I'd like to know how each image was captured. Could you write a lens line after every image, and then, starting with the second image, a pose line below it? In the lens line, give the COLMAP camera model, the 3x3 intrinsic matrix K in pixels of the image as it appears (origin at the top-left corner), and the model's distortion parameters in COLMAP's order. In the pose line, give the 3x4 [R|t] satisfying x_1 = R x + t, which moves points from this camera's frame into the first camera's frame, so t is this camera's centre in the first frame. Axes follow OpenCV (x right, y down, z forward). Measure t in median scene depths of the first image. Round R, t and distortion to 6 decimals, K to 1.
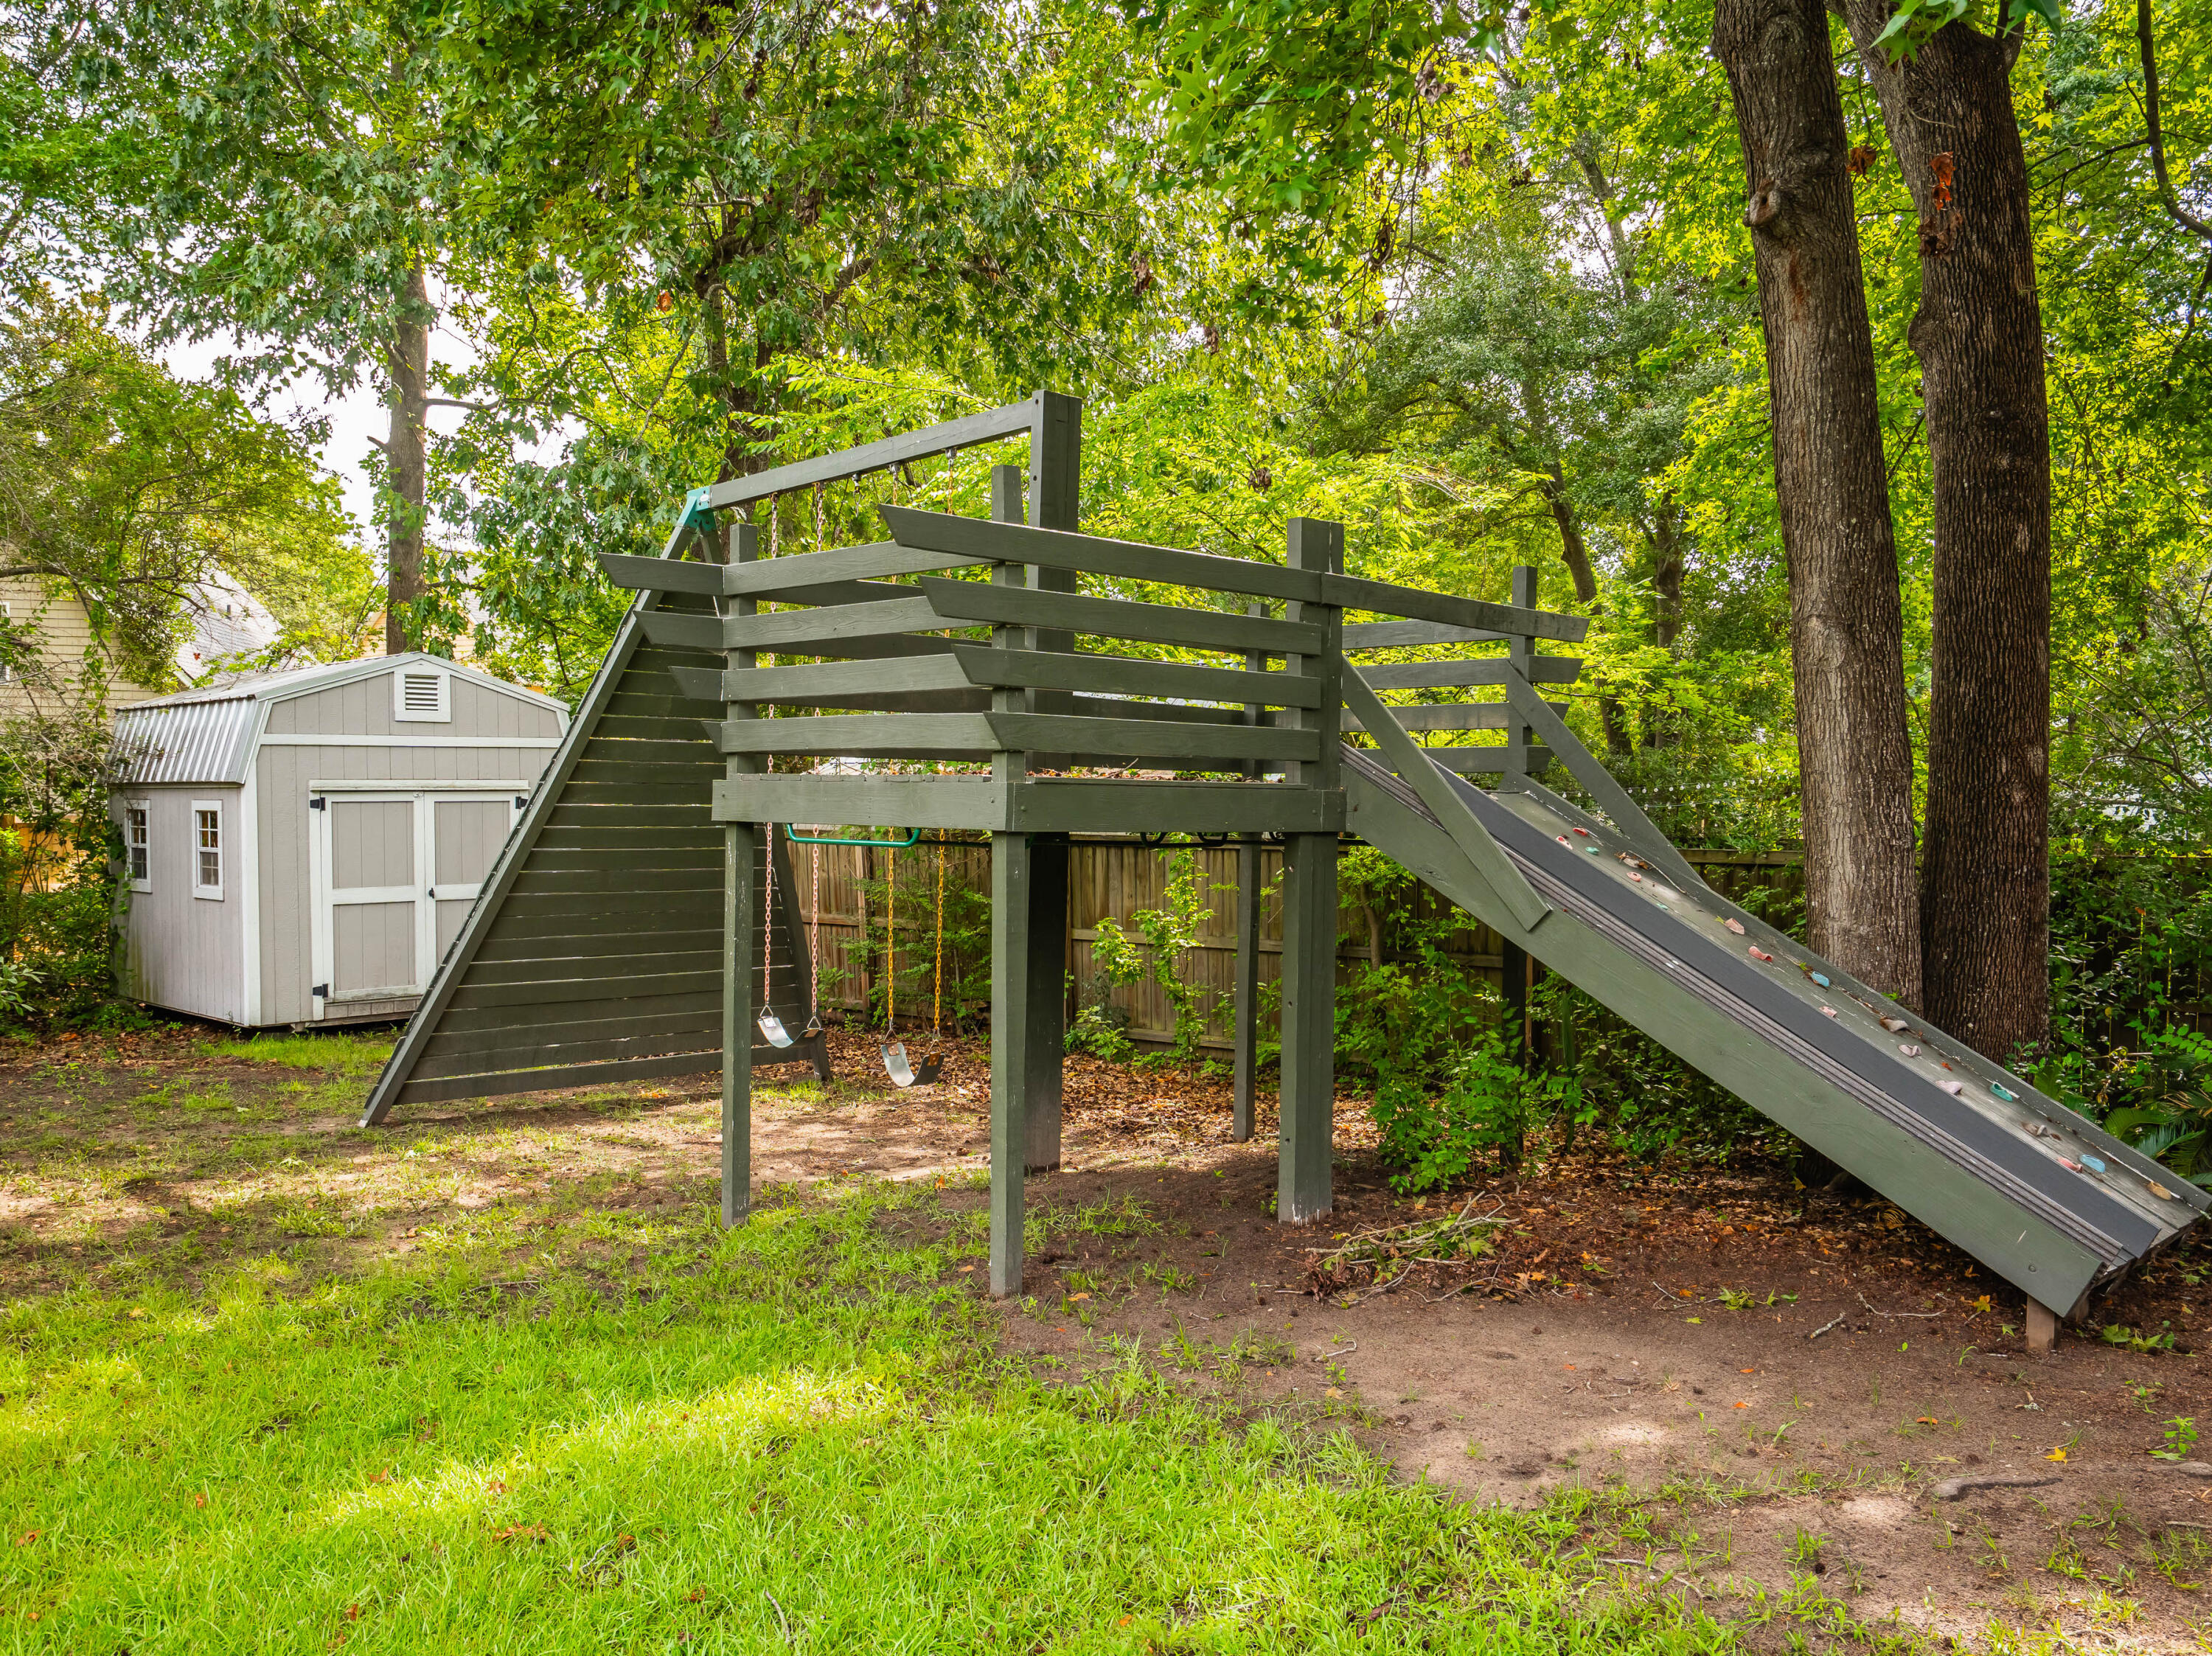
lens RADIAL K [[1742.5, 0, 1106.1], [0, 1742.5, 830.4], [0, 0, 1]] dist [-0.002977, -0.001208]
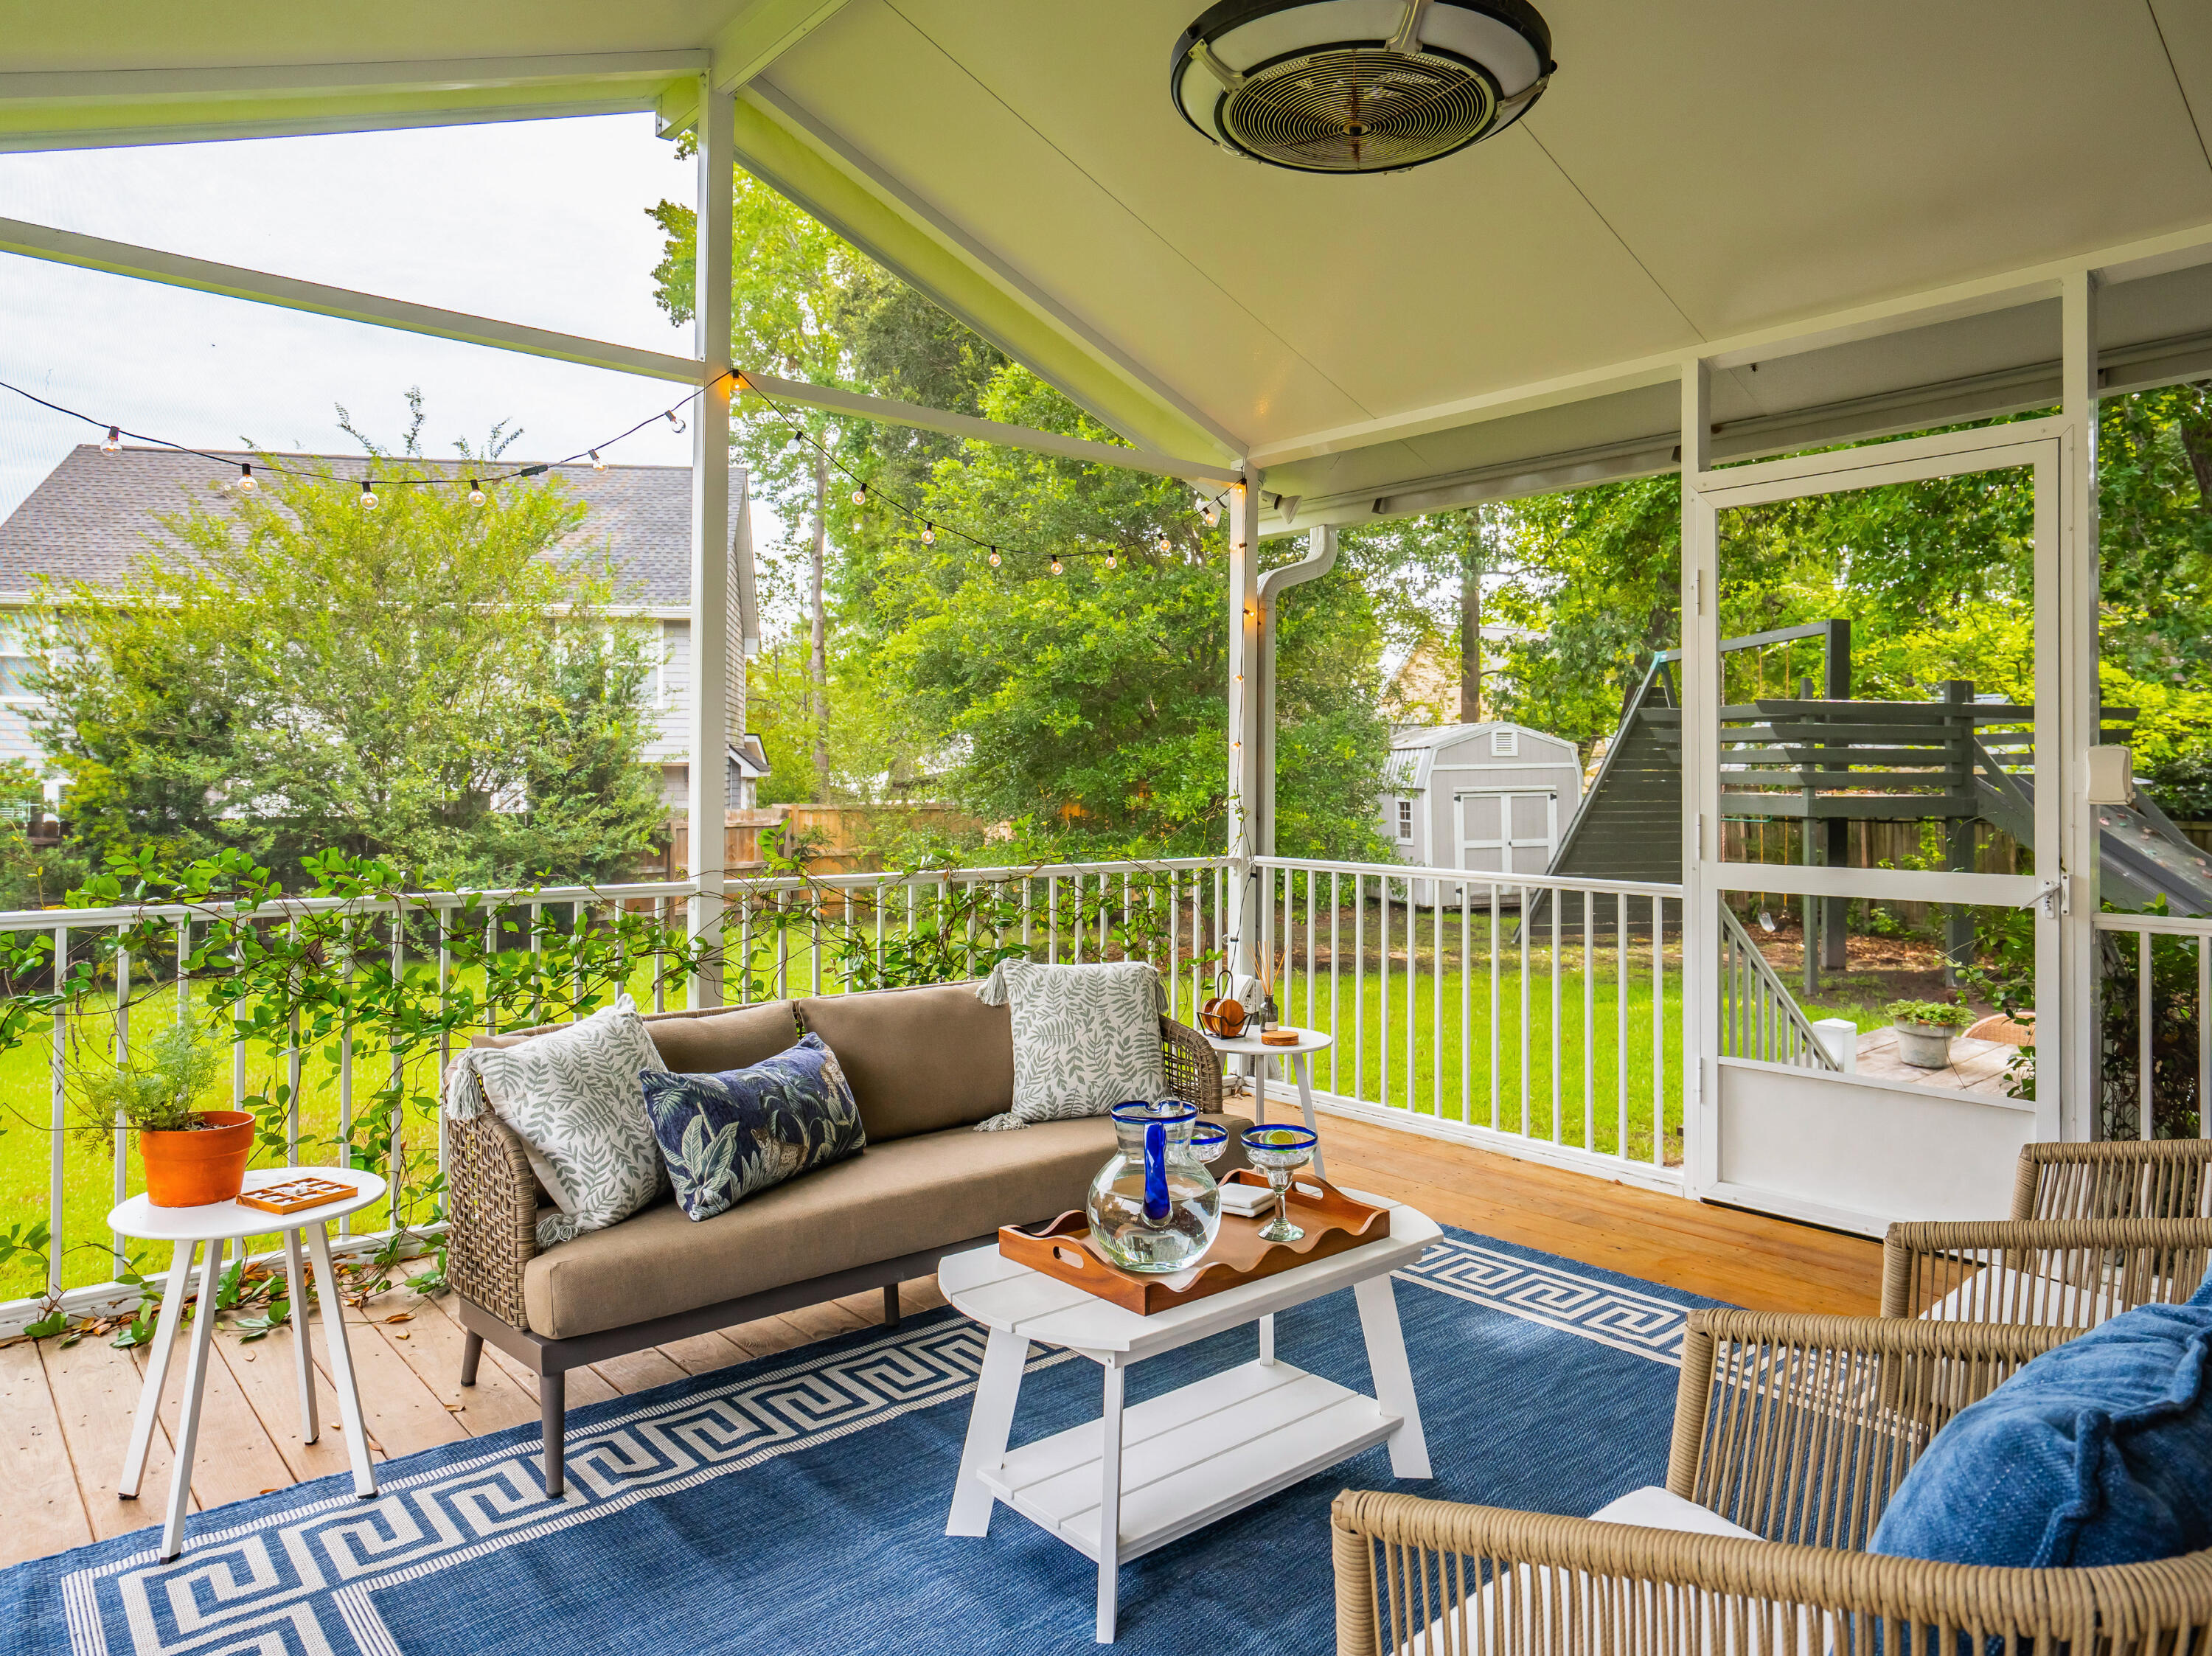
lens RADIAL K [[1427.6, 0, 1106.5], [0, 1427.6, 819.1], [0, 0, 1]] dist [-0.002762, -0.000351]
pose [[0.851402, 0.005029, -0.524490, 0.078335], [0.000327, 0.999949, 0.010119, -0.008570], [0.524514, -0.008786, 0.851356, -0.652094]]
